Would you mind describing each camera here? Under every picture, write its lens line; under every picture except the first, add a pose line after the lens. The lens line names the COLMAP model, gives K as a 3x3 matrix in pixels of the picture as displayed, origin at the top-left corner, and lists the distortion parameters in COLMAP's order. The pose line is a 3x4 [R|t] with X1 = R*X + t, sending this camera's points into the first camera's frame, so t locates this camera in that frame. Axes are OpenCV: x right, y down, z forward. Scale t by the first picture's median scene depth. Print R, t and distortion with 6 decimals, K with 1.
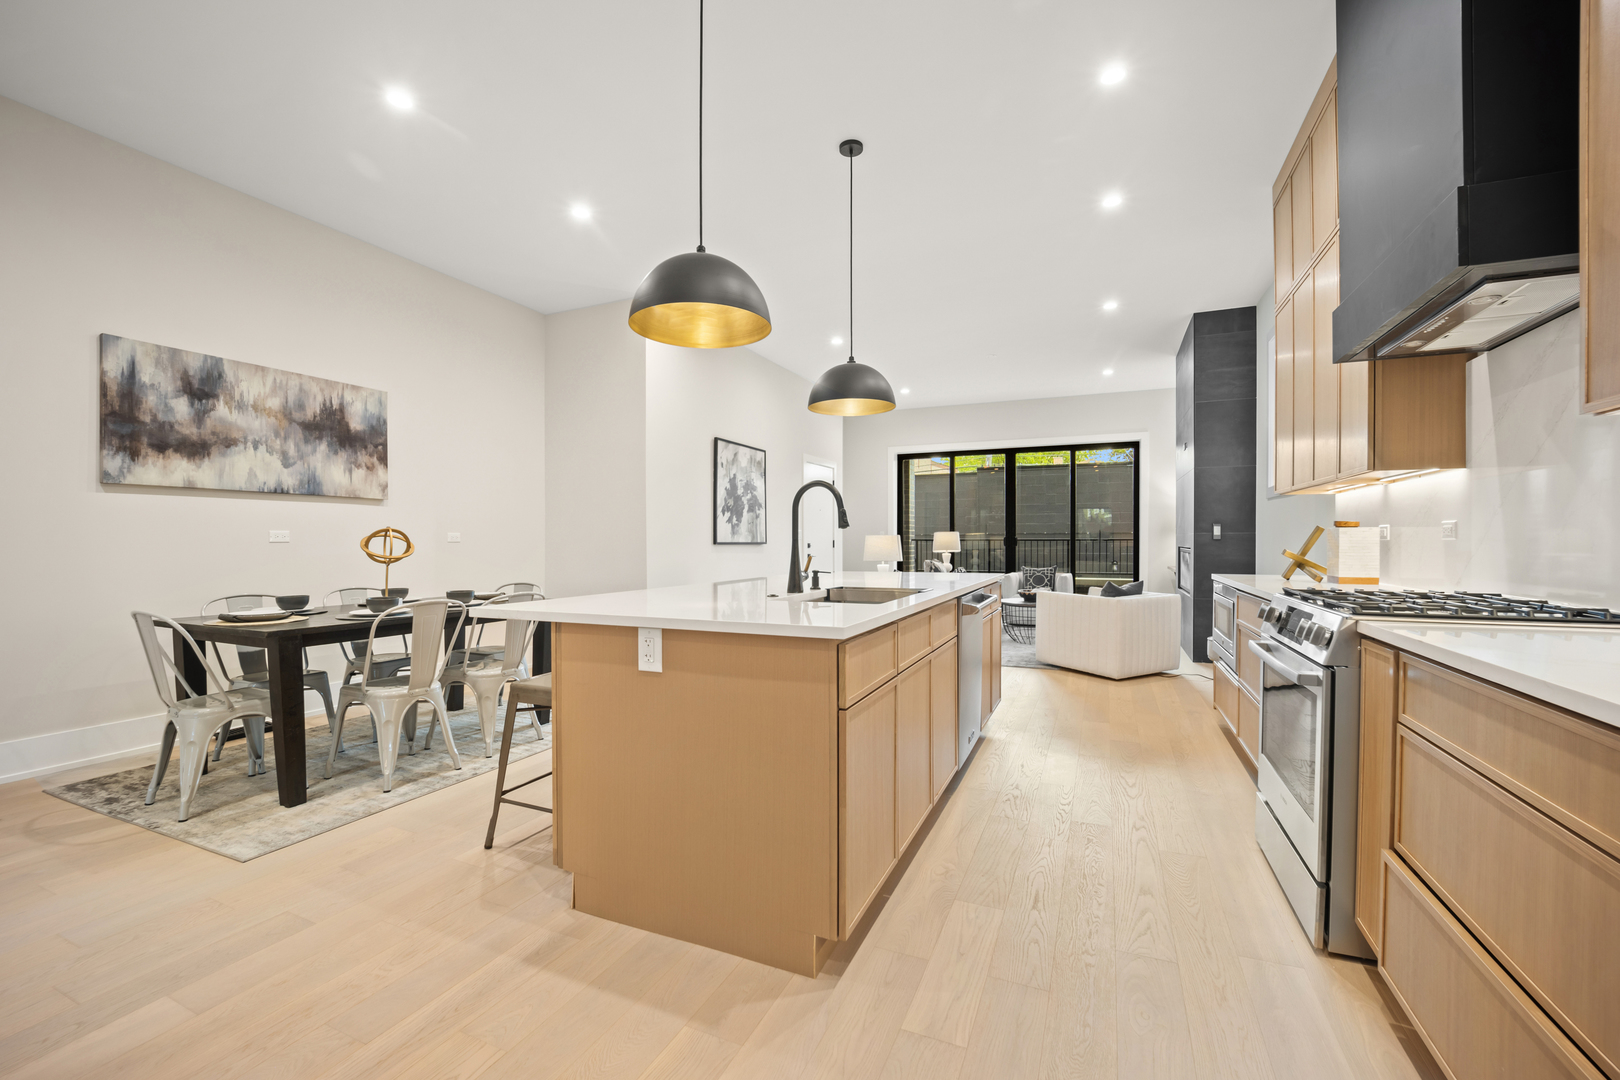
lens RADIAL K [[658.4, 0, 811.3], [0, 658.4, 544.7], [0, 0, 1]] dist [-0.023124, 0.000051]
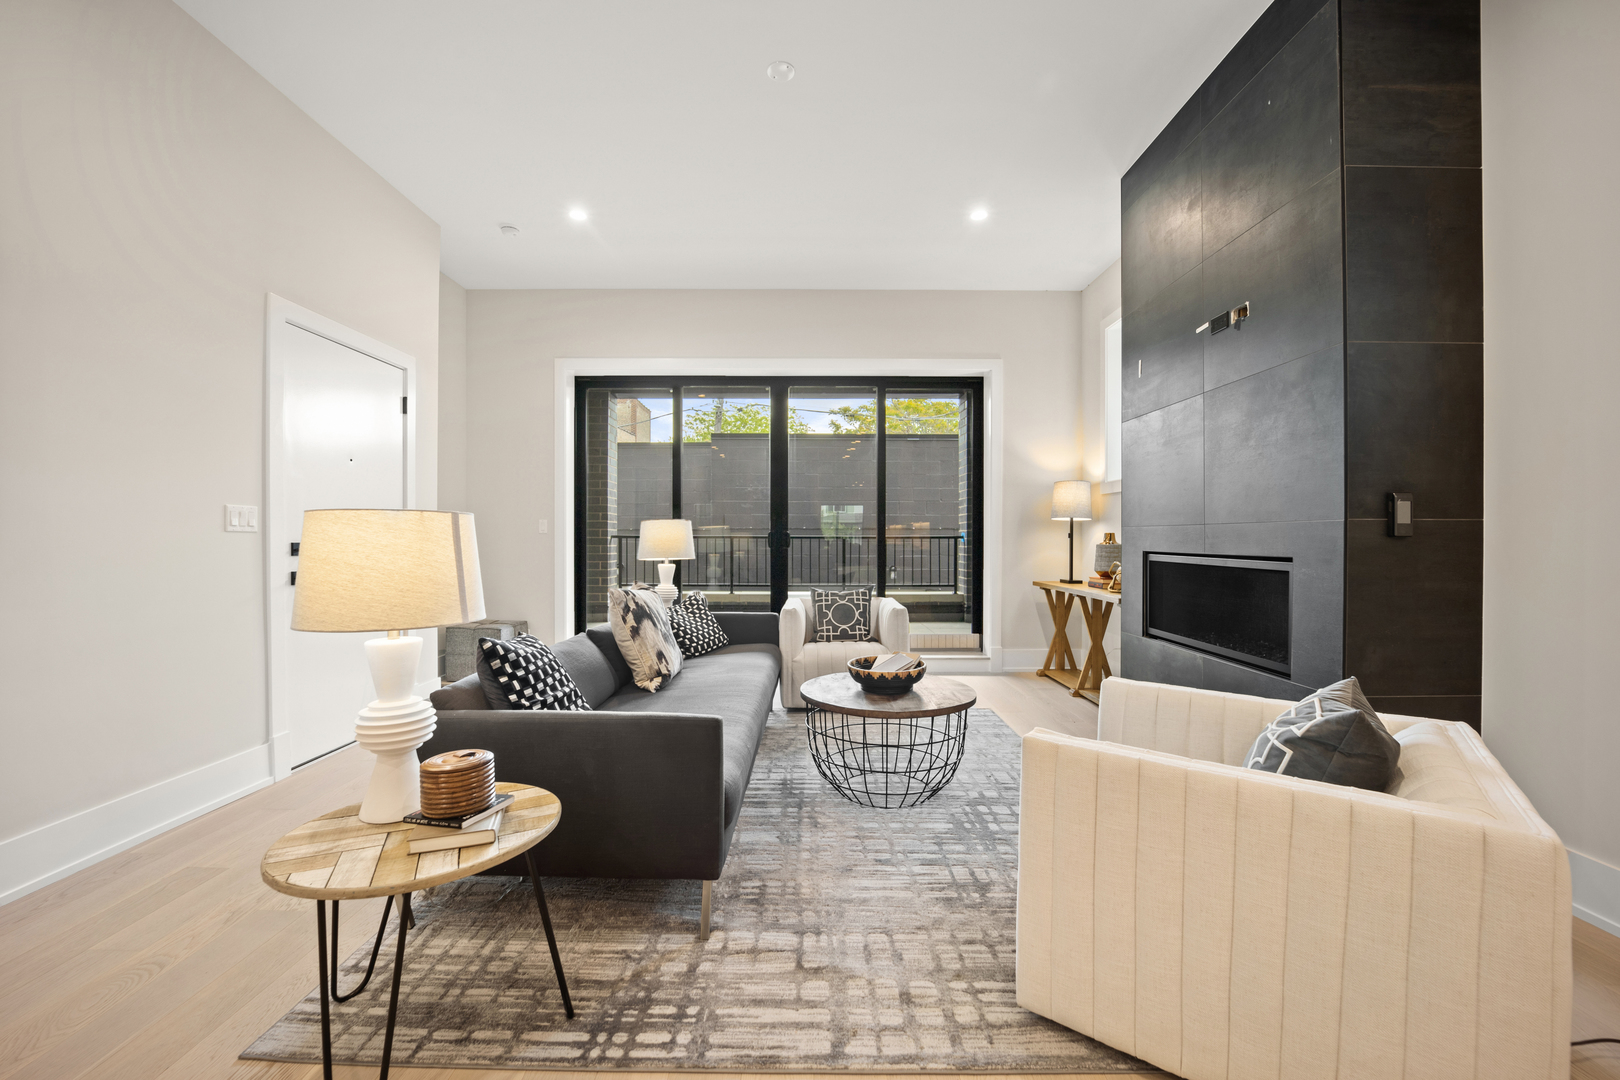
lens RADIAL K [[654.1, 0, 803.8], [0, 654.1, 540.5], [0, 0, 1]] dist [-0.024383, -0.000382]
pose [[0.917275, 0.001961, 0.398249, 0.223557], [-0.000926, 0.999996, -0.002793, -0.005472], [-0.398252, 0.002194, 0.917273, 1.080110]]
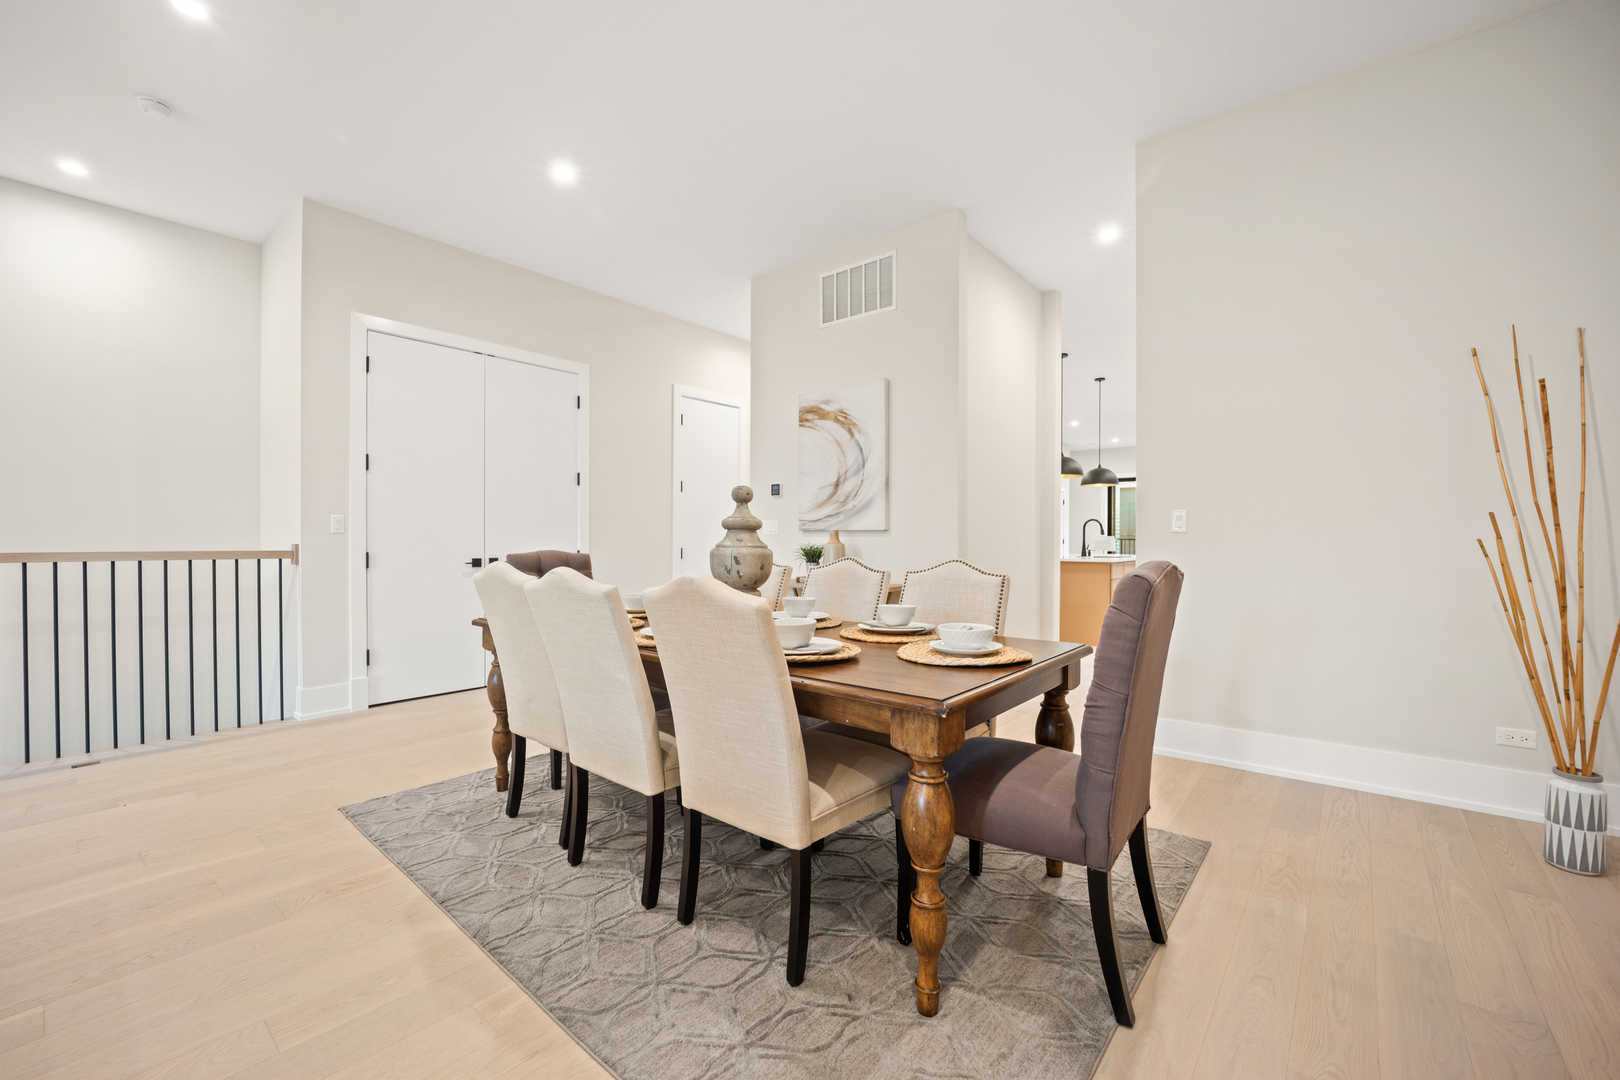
lens RADIAL K [[658.4, 0, 811.3], [0, 658.4, 544.7], [0, 0, 1]] dist [-0.023124, 0.000051]
pose [[0.961887, 0.005517, -0.273391, -0.238234], [-0.004909, 0.999984, 0.002907, 0.009516], [0.273402, -0.001454, 0.961899, -1.298777]]
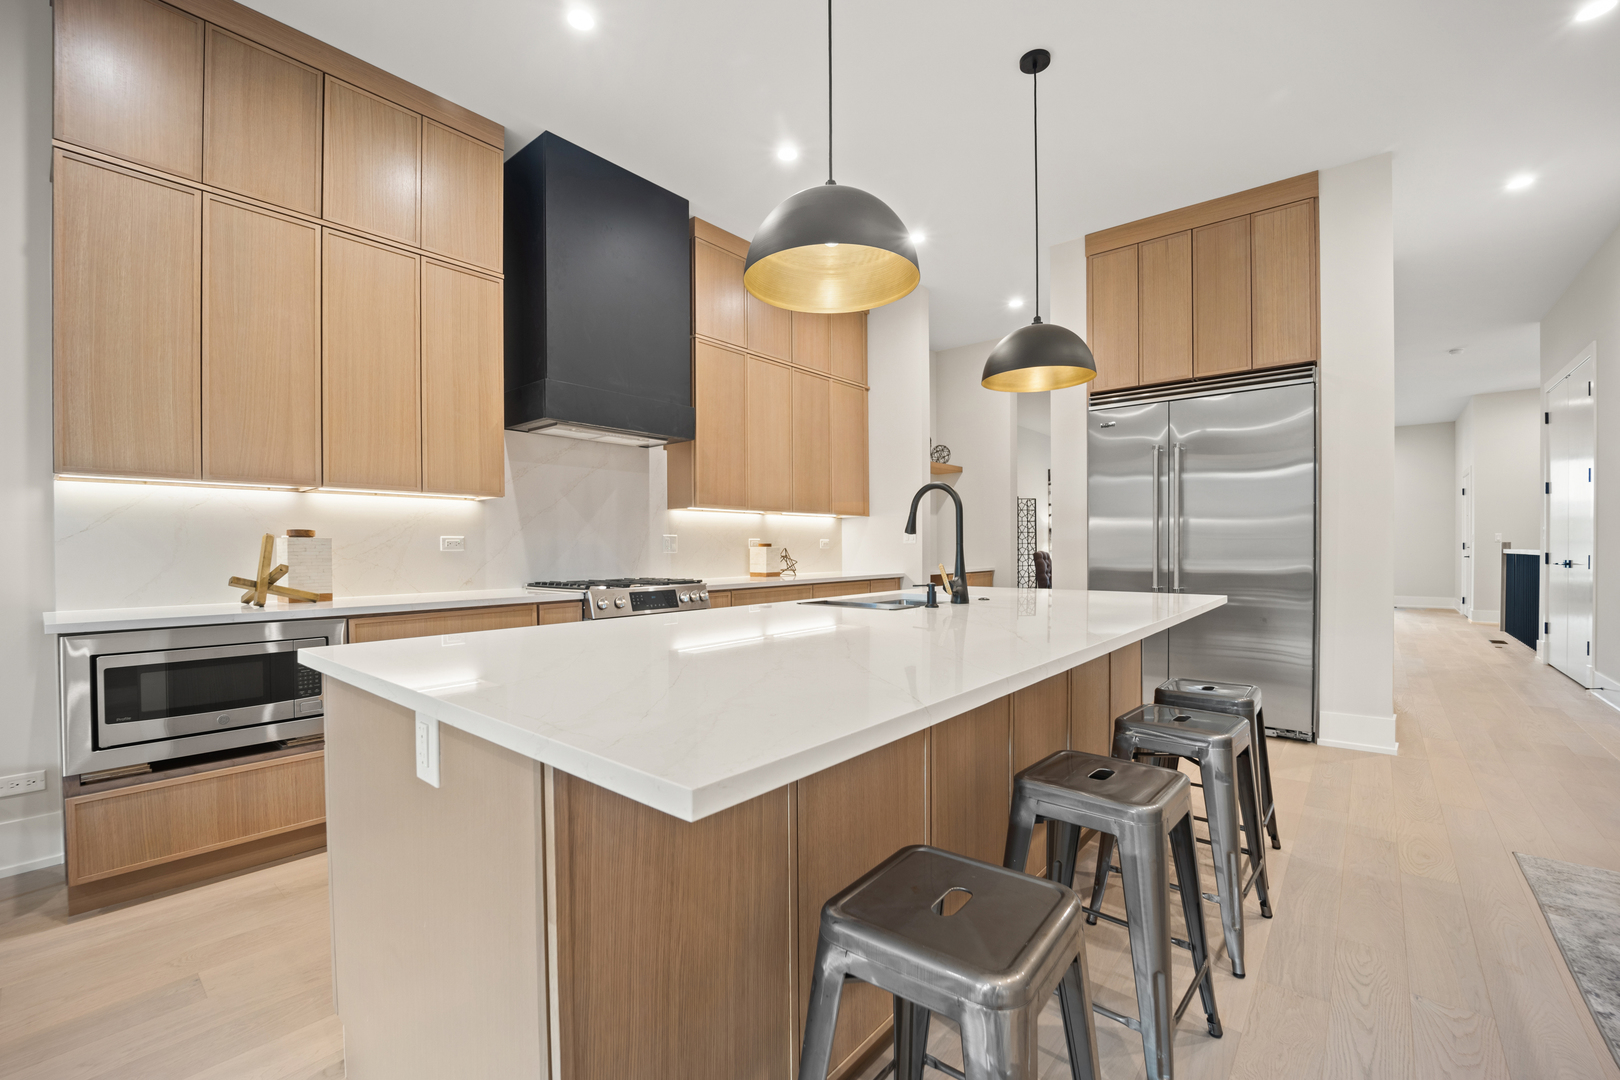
lens RADIAL K [[671.7, 0, 800.8], [0, 671.7, 559.8], [0, 0, 1]] dist [-0.020718, -0.000489]
pose [[-0.957488, 0.005433, 0.288421, -0.047593], [0.011925, 0.999713, 0.020755, -0.005123], [-0.288225, 0.023312, -0.957279, 1.177687]]
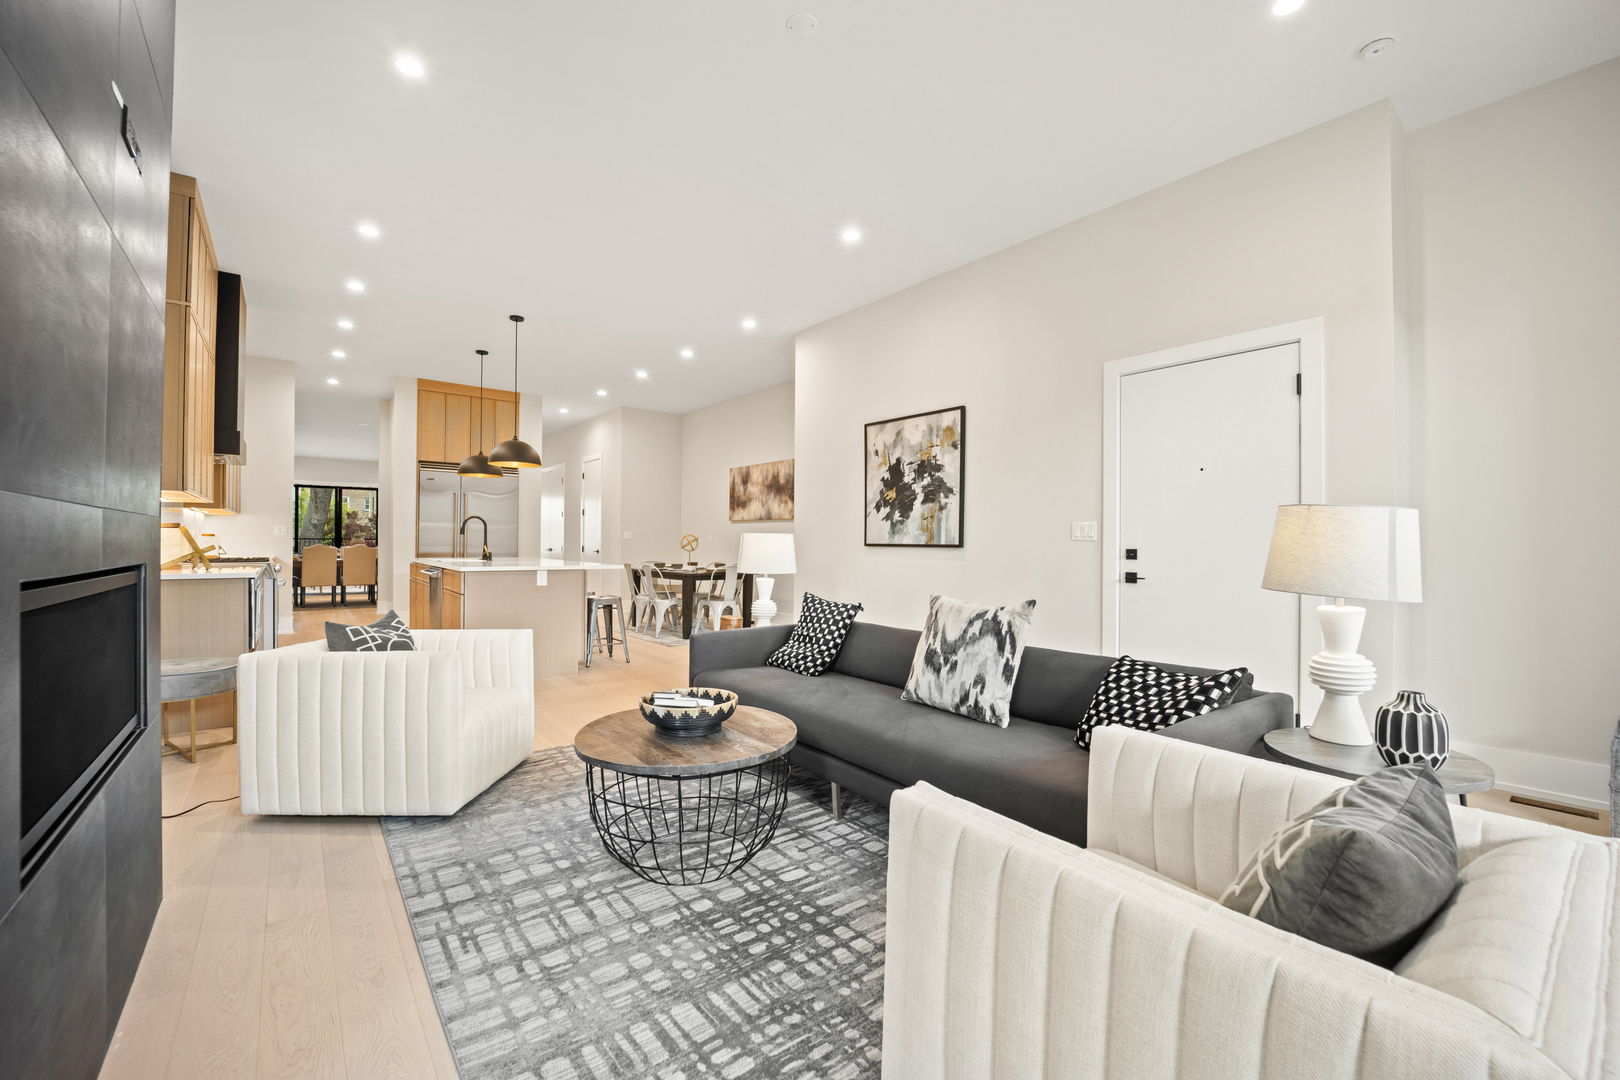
lens RADIAL K [[658.4, 0, 811.3], [0, 658.4, 544.7], [0, 0, 1]] dist [-0.023124, 0.000051]
pose [[-0.461561, 0.001831, -0.887106, 0.987346], [-0.011464, 0.999902, 0.008029, -0.012737], [0.887034, 0.013876, -0.461495, 1.981611]]
